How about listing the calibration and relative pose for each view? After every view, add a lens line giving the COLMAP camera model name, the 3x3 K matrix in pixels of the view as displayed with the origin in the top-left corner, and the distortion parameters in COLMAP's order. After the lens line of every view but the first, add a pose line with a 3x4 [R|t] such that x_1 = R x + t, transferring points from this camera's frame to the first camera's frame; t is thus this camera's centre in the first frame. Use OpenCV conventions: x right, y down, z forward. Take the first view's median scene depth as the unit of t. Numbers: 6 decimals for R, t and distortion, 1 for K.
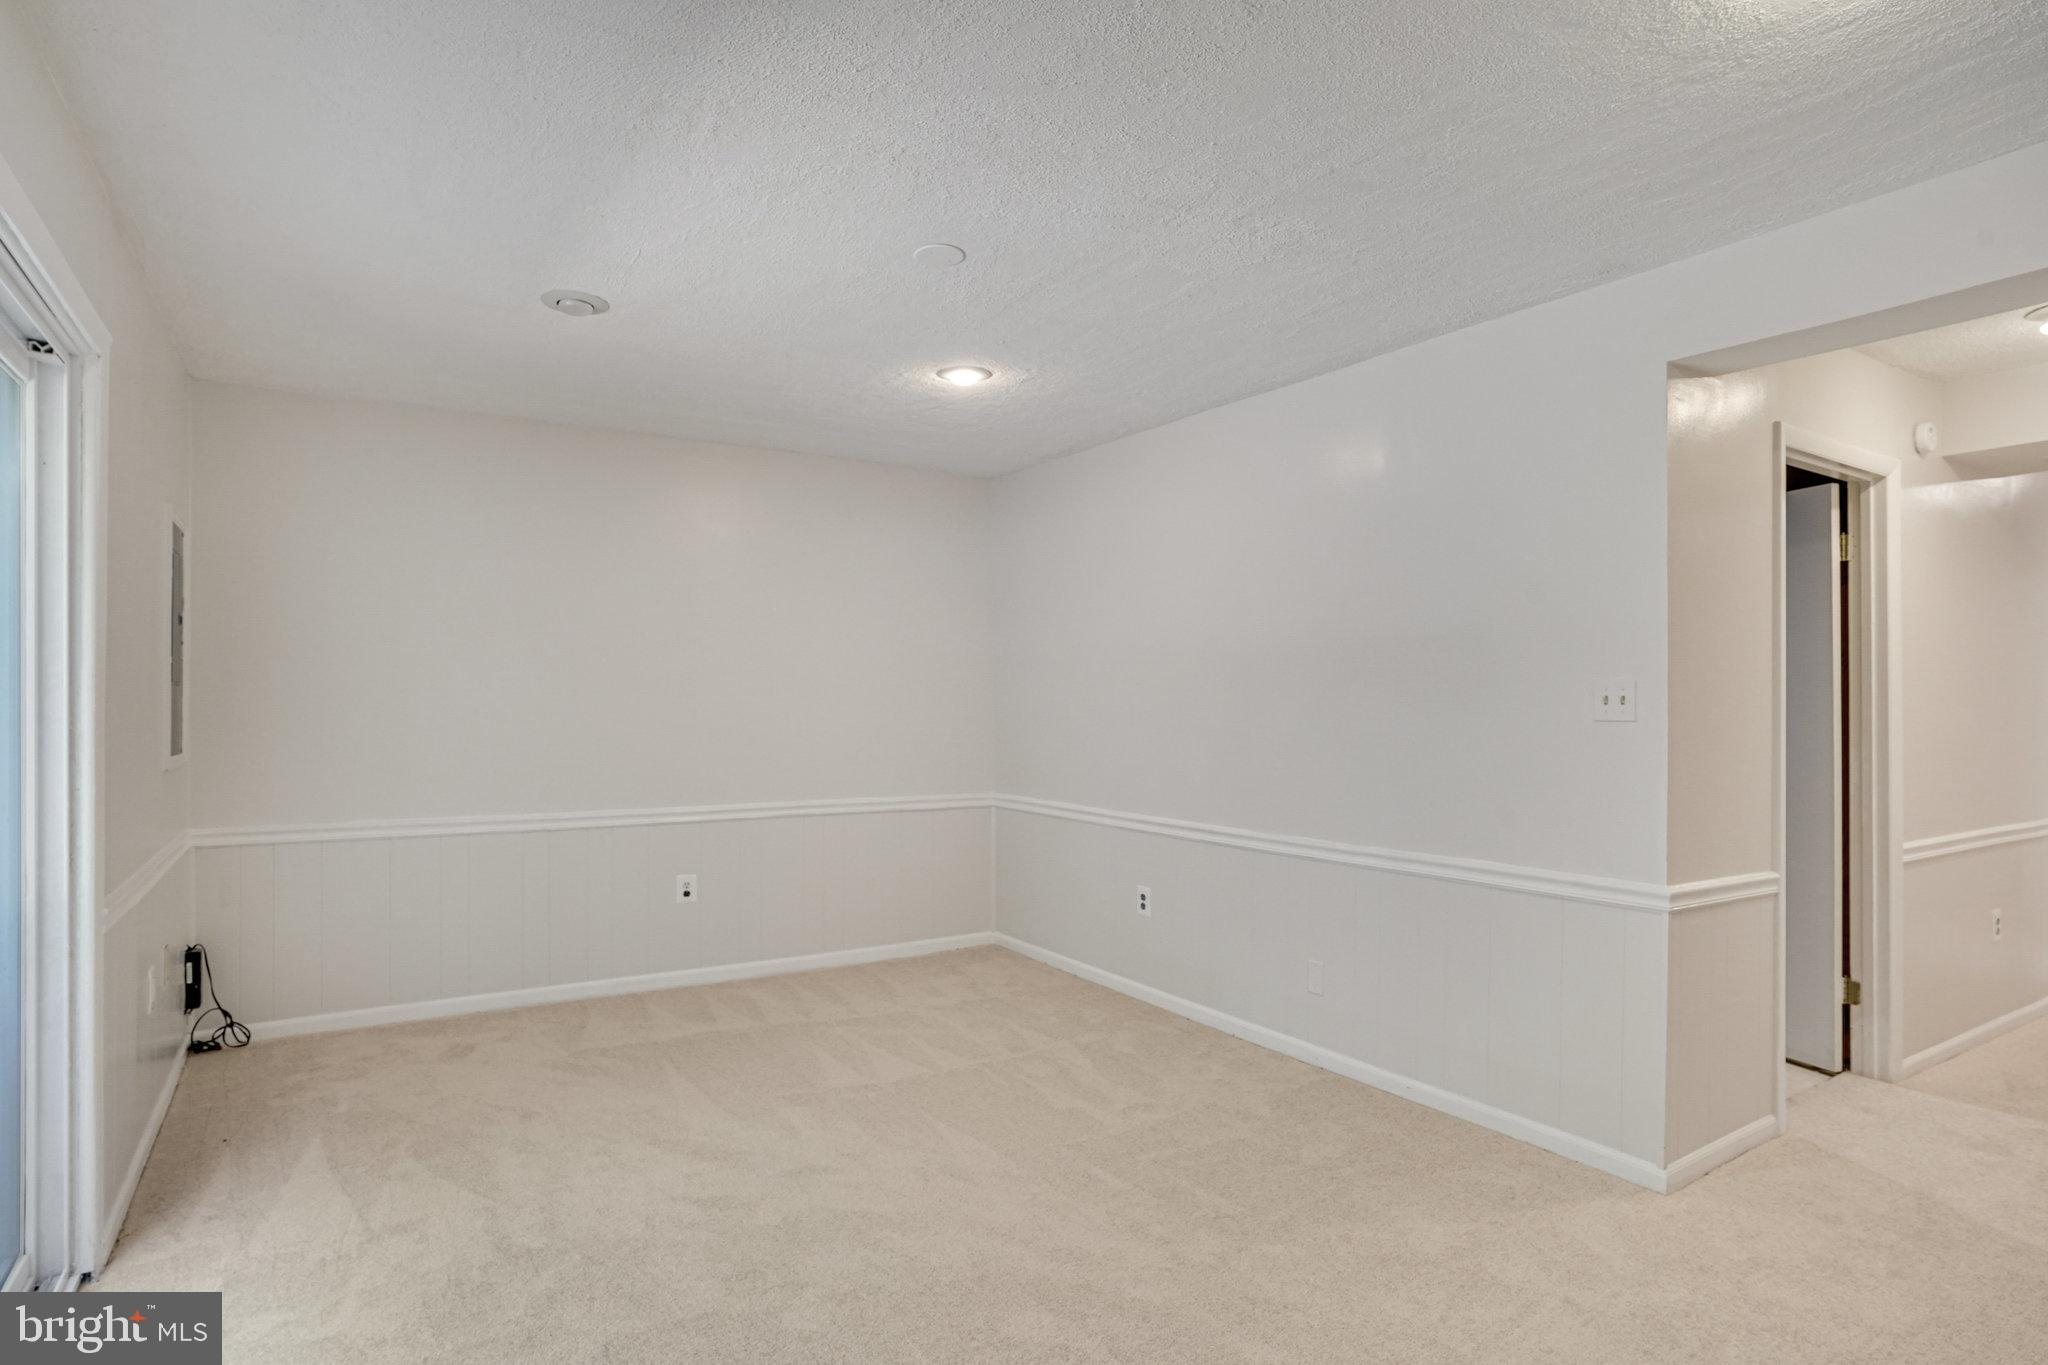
lens RADIAL K [[1072.2, 0, 1026.5], [0, 1072.2, 671.8], [0, 0, 1]] dist [-0.076332, 0.045336]
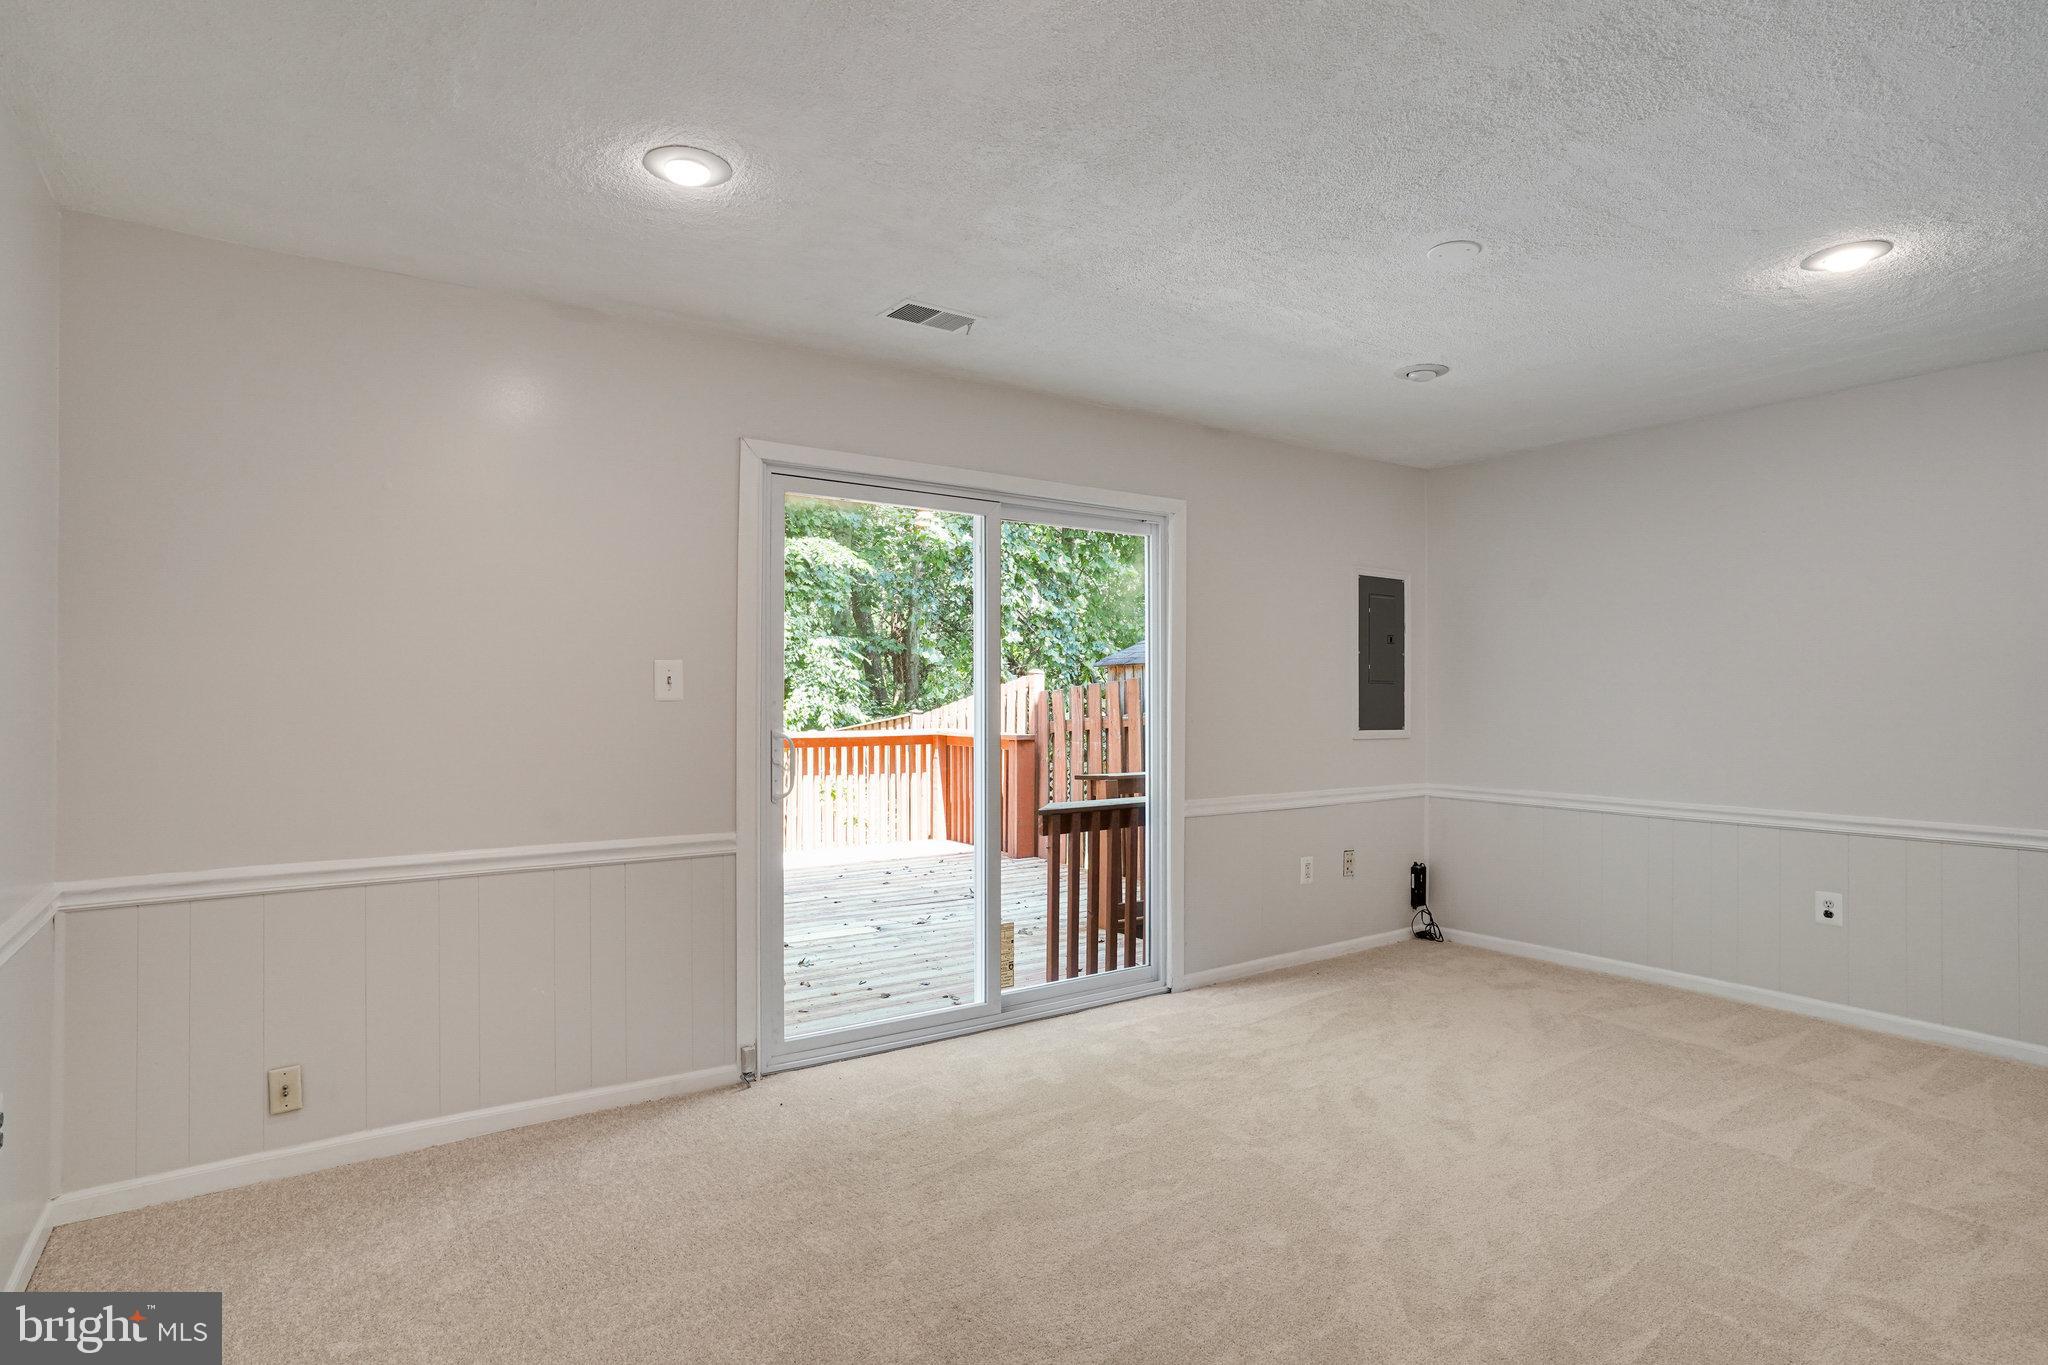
lens RADIAL K [[1072.2, 0, 1026.5], [0, 1072.2, 671.8], [0, 0, 1]] dist [-0.076332, 0.045336]
pose [[0.030792, -0.022407, -0.999275, 0.662394], [0.028142, 0.999372, -0.021542, 0.013863], [0.999130, -0.027458, 0.031404, 0.415274]]
